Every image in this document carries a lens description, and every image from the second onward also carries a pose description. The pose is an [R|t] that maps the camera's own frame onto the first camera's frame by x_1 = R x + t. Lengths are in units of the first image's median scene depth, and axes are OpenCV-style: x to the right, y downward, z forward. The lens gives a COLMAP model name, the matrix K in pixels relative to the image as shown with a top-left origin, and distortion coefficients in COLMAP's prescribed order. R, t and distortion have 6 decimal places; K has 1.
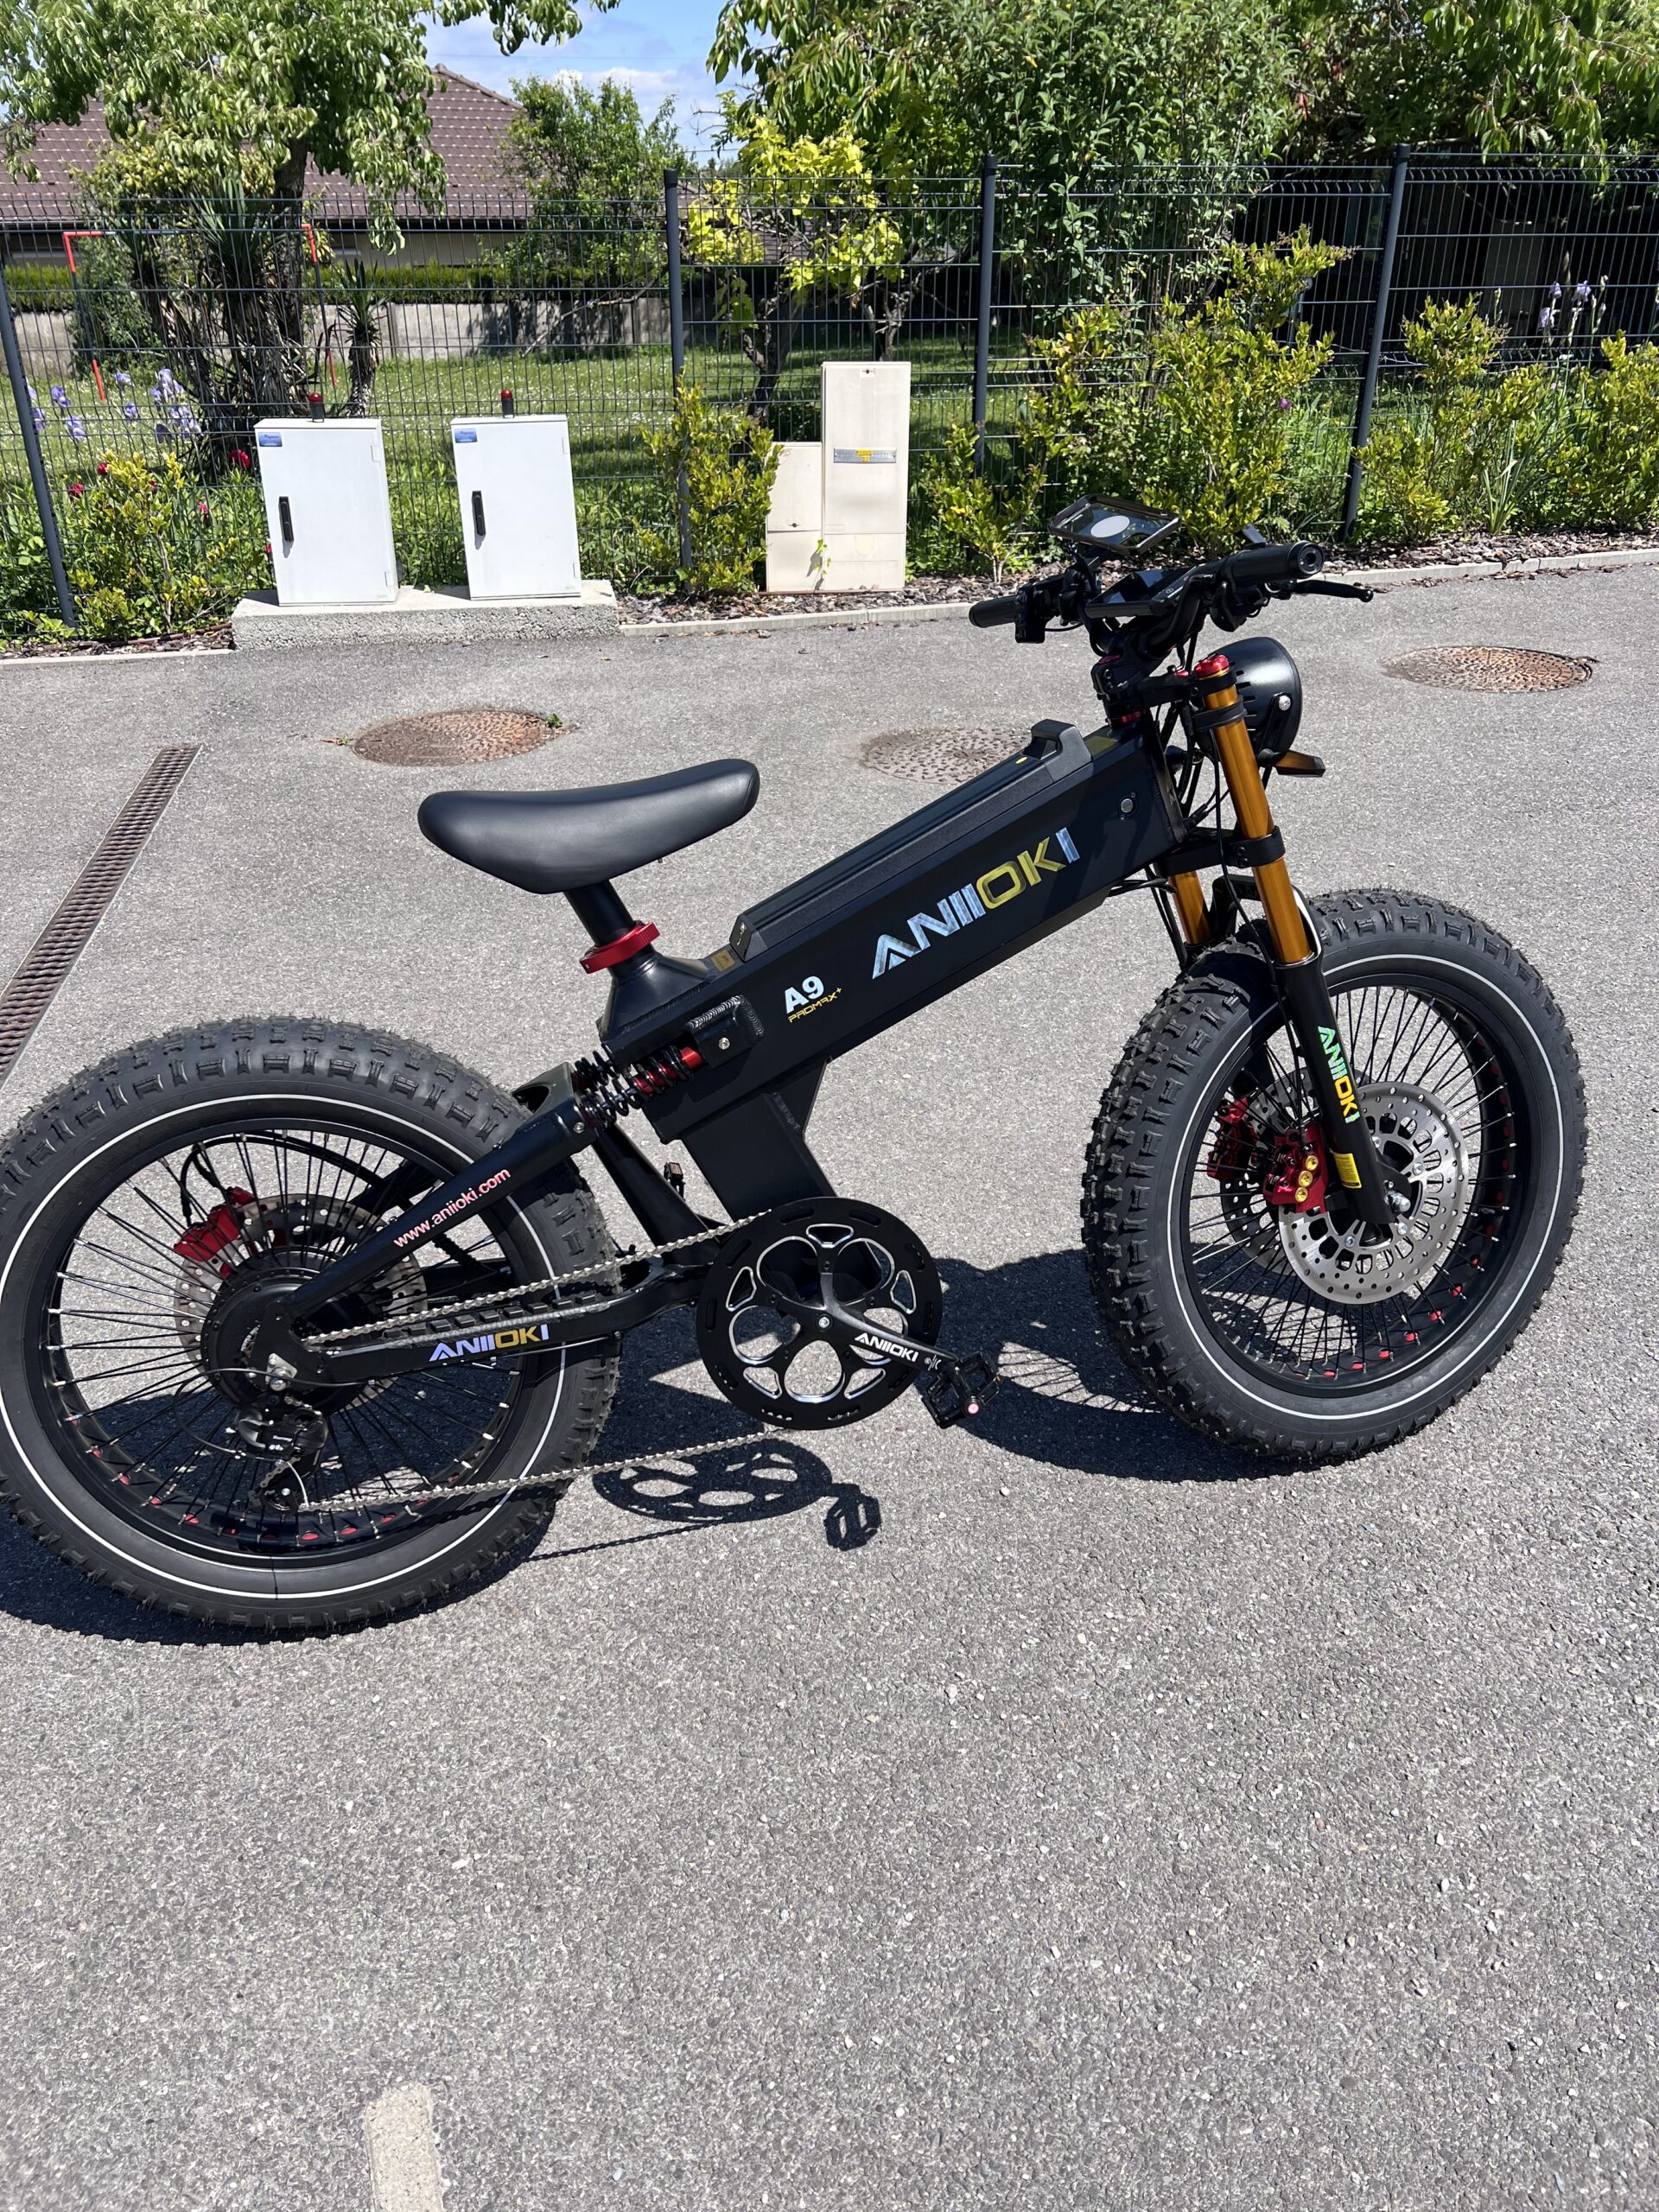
lens RADIAL K [[1666.9, 0, 822.7], [0, 1666.9, 1097.6], [0, 0, 1]] dist [0.048232, -0.061224]
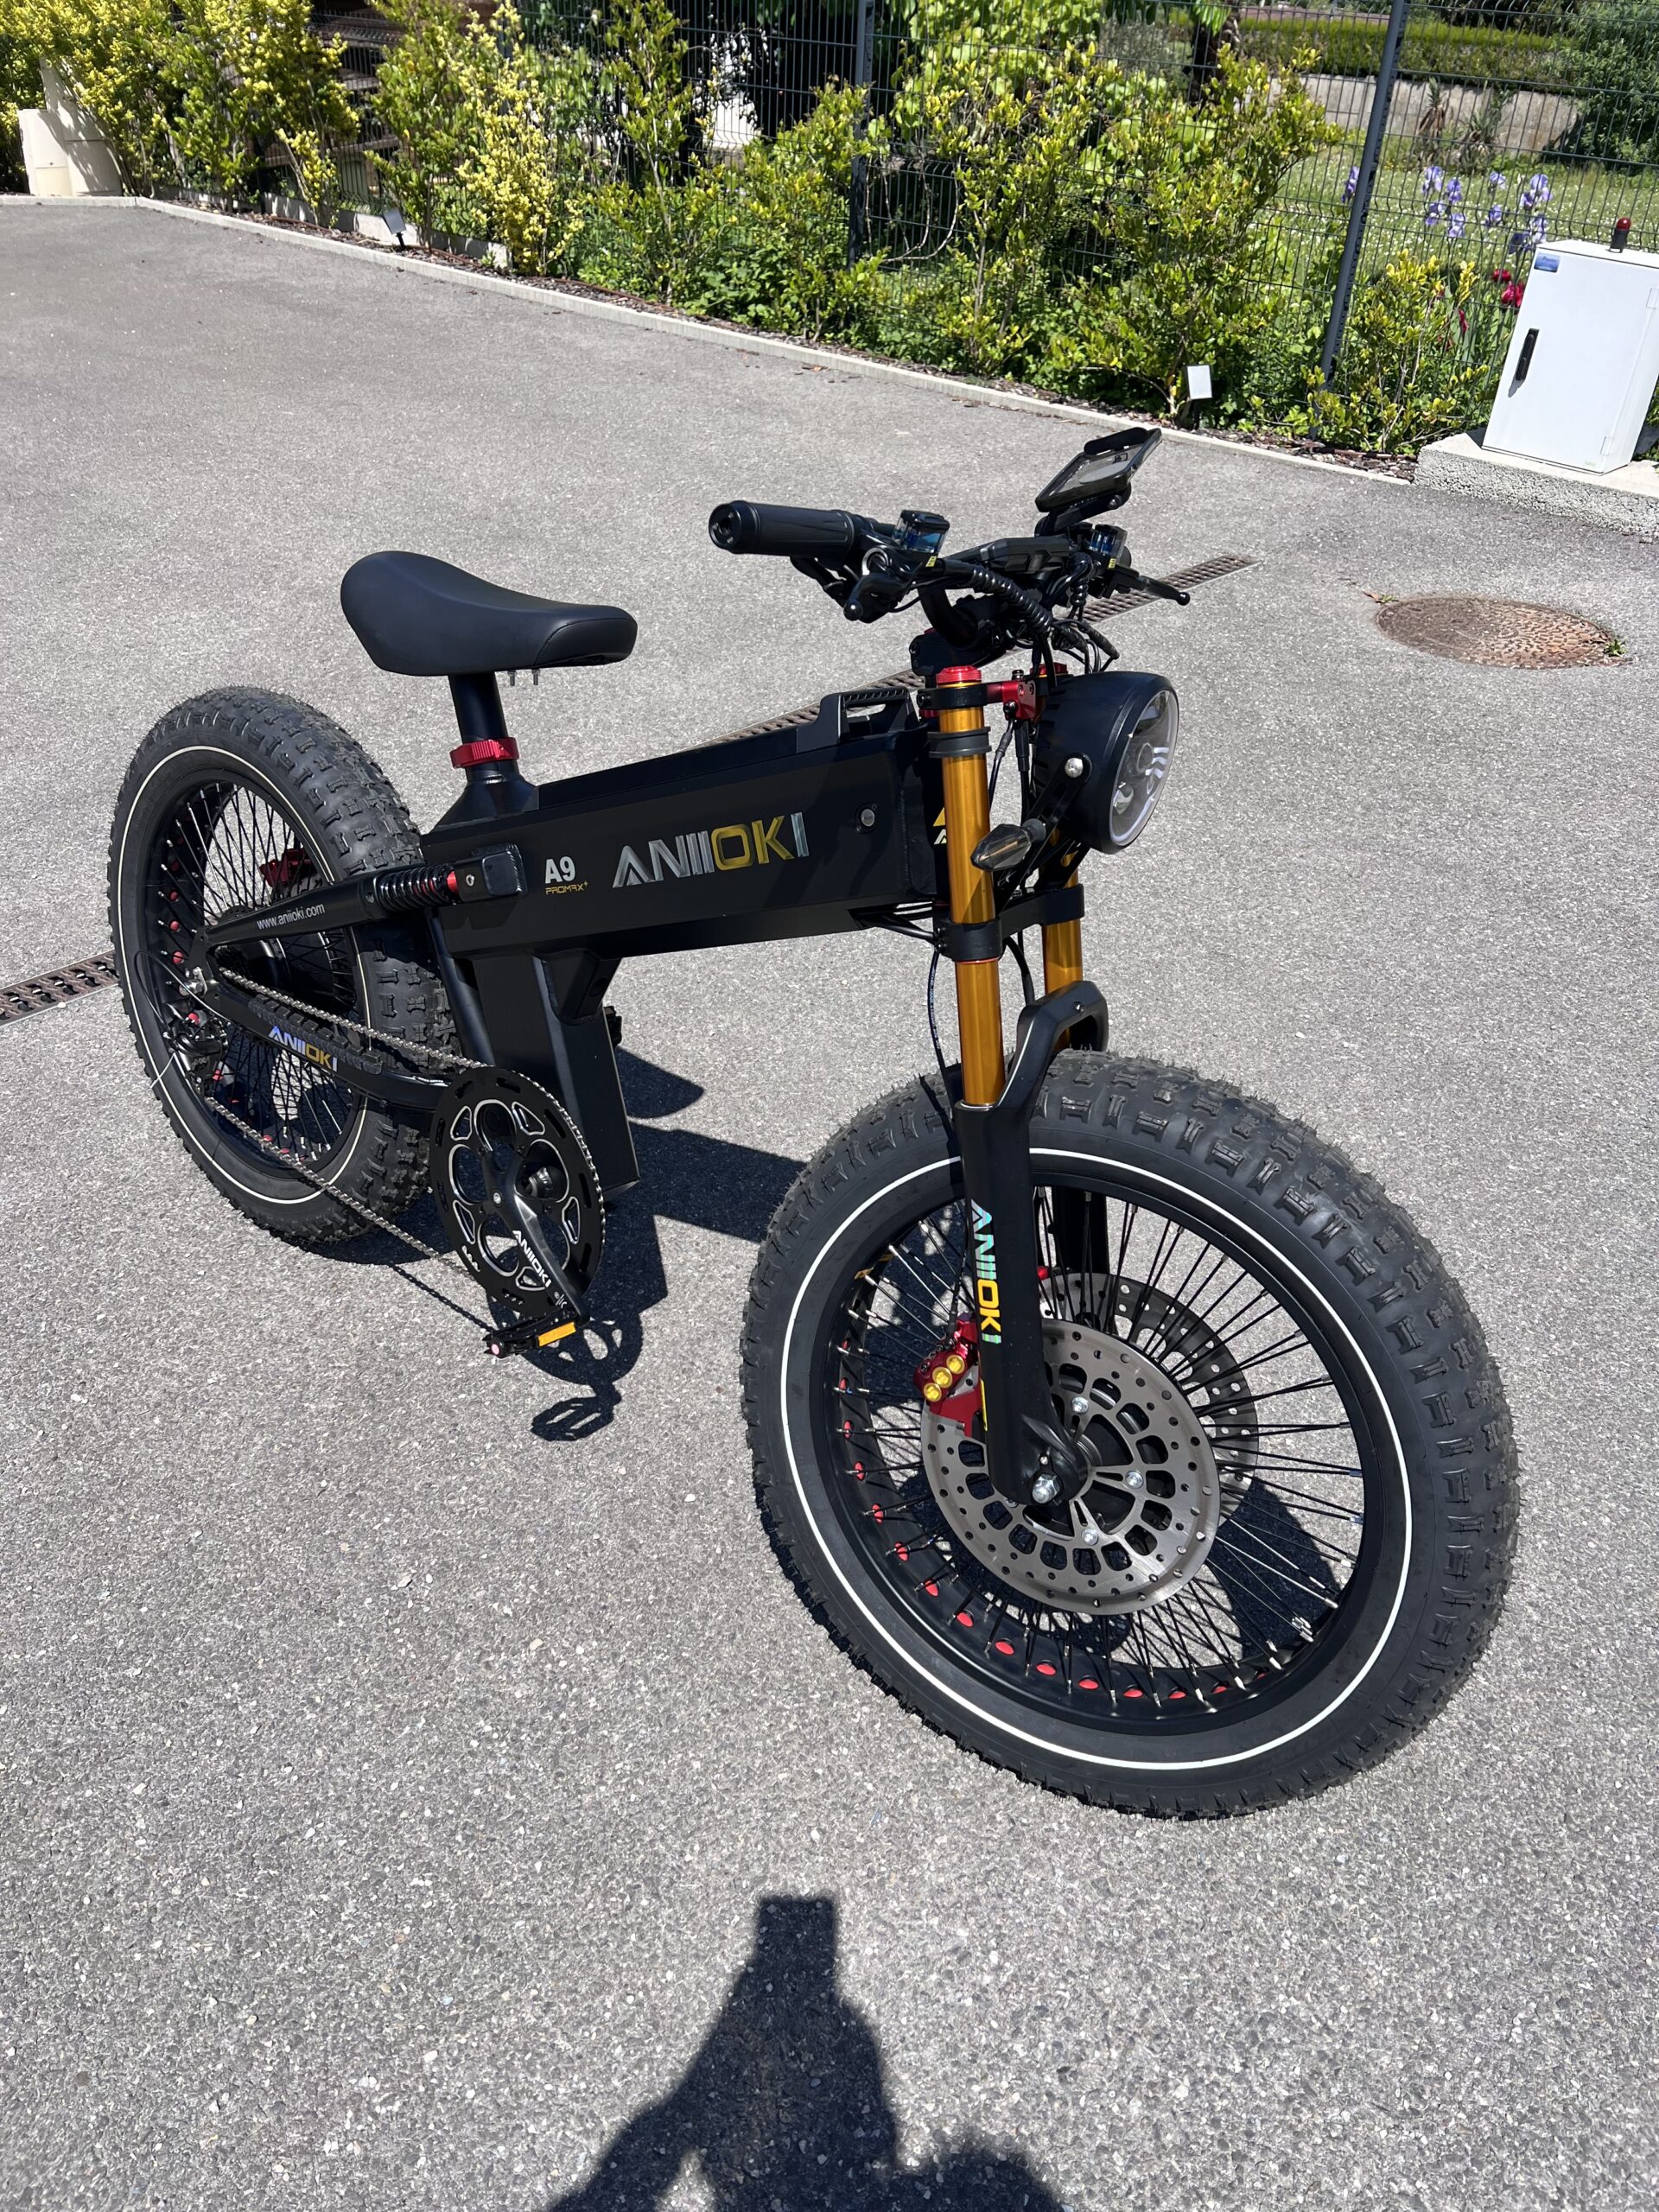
lens RADIAL K [[1666.9, 0, 822.7], [0, 1666.9, 1097.6], [0, 0, 1]] dist [0.048232, -0.061224]
pose [[0.605161, 0.480704, -0.634590, 0.726628], [-0.417232, 0.870384, 0.261435, -0.255930], [0.678010, 0.106561, 0.727288, 0.432565]]
